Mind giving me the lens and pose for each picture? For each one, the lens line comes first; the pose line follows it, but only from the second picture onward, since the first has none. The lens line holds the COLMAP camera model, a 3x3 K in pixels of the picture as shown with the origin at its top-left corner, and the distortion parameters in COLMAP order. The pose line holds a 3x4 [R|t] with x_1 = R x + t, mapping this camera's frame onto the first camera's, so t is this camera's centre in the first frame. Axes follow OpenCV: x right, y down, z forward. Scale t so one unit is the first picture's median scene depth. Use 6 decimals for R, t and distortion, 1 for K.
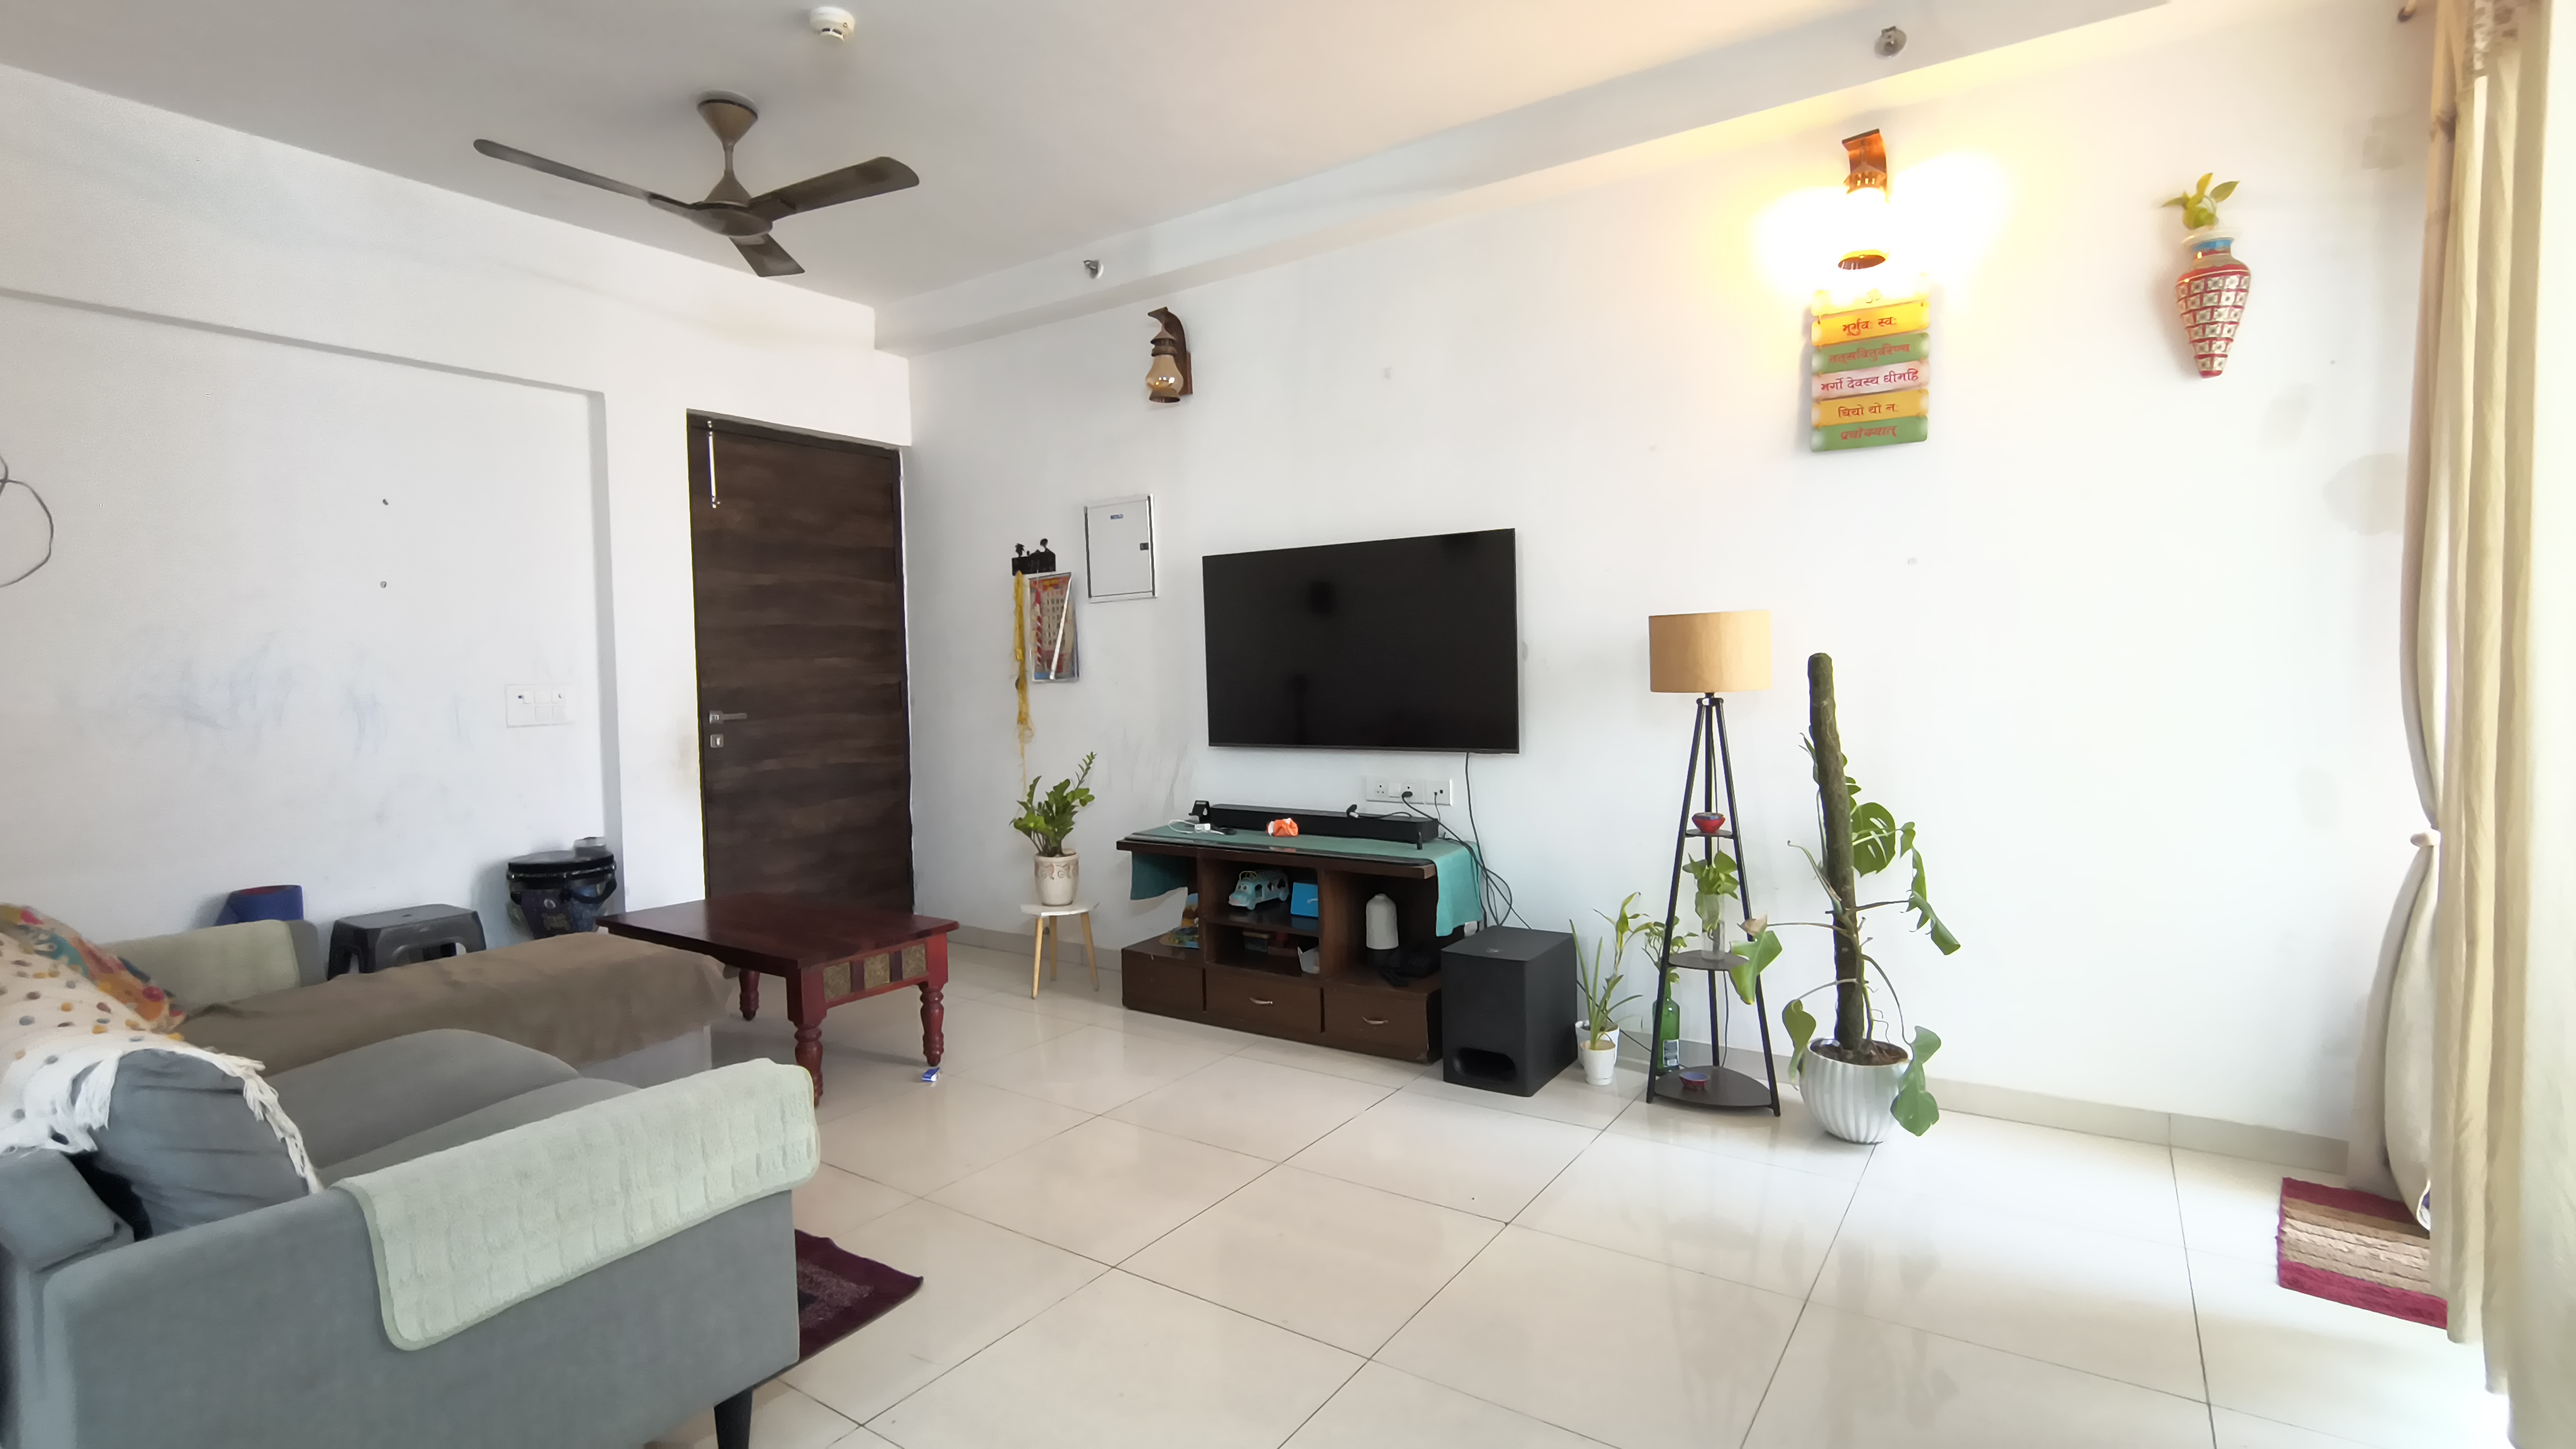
lens RADIAL K [[1196.9, 0, 1279.2], [0, 1196.9, 716.8], [0, 0, 1]] dist [-0.002198, 0.001047]
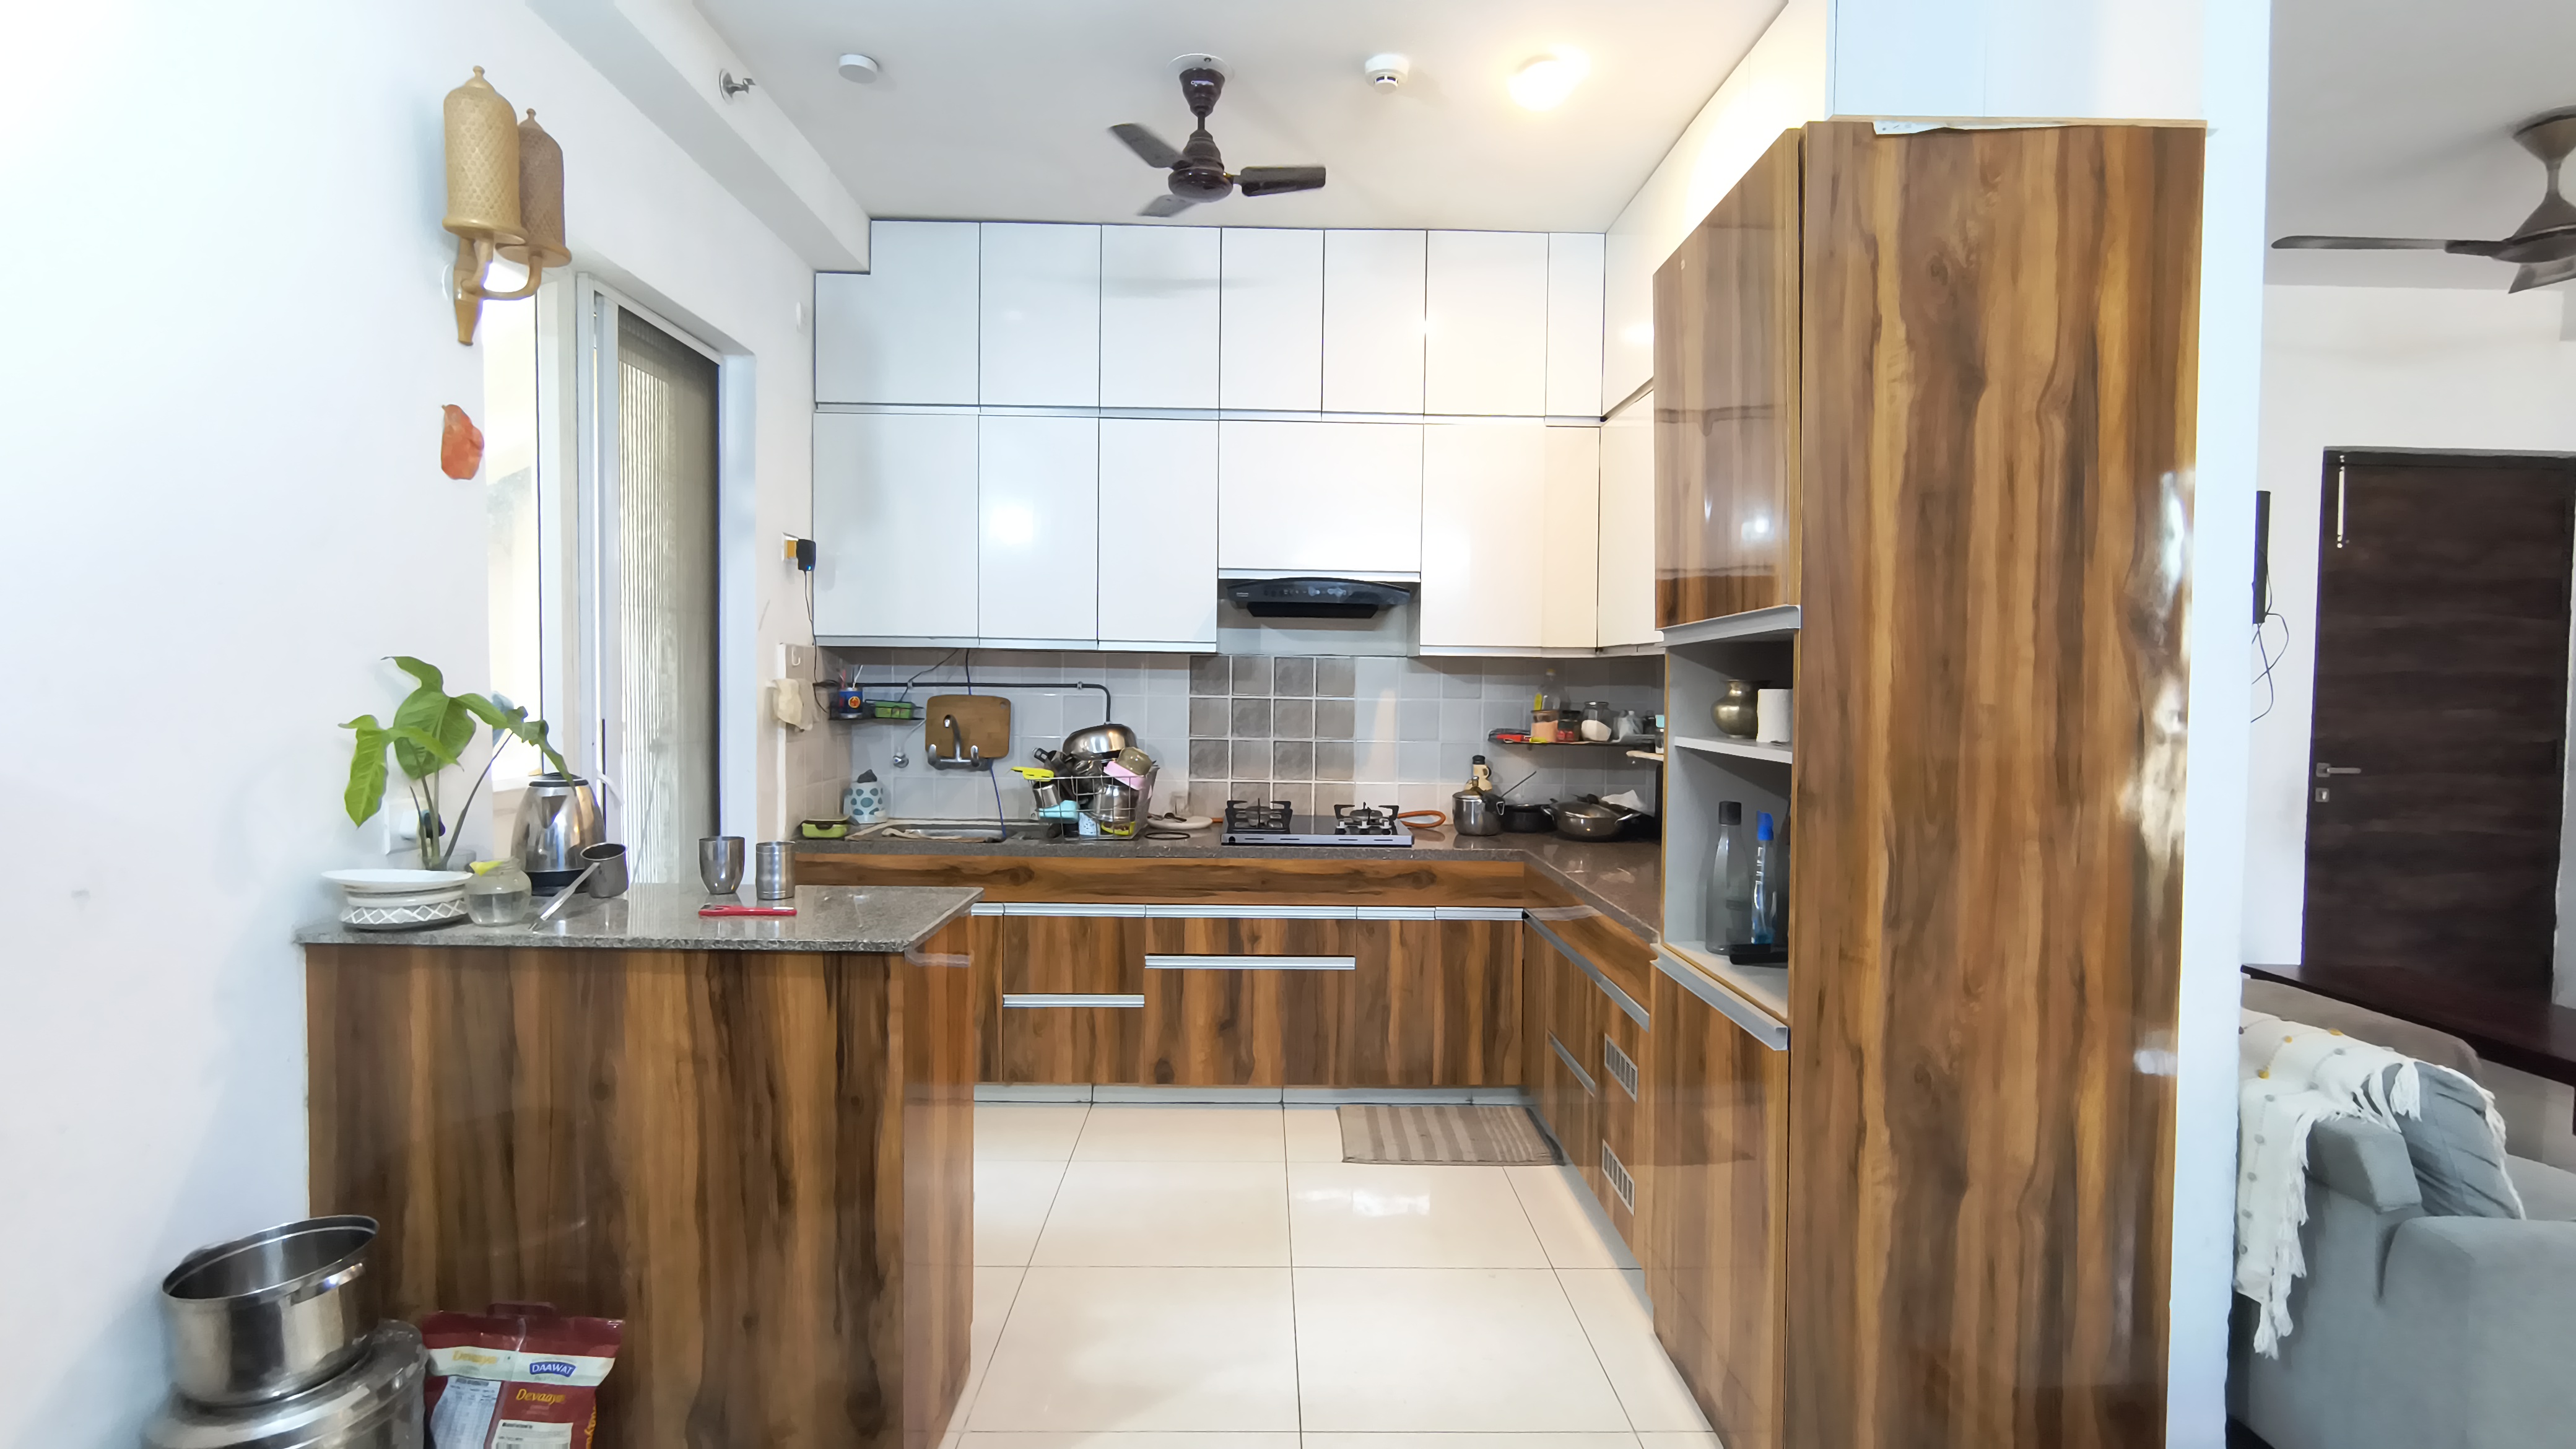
lens RADIAL K [[1196.9, 0, 1279.2], [0, 1196.9, 716.8], [0, 0, 1]] dist [-0.002198, 0.001047]
pose [[0.580789, 0.053400, -0.812300, -0.181354], [-0.059690, 0.997954, 0.022927, -0.013513], [0.811863, 0.035170, 0.582788, -0.211863]]
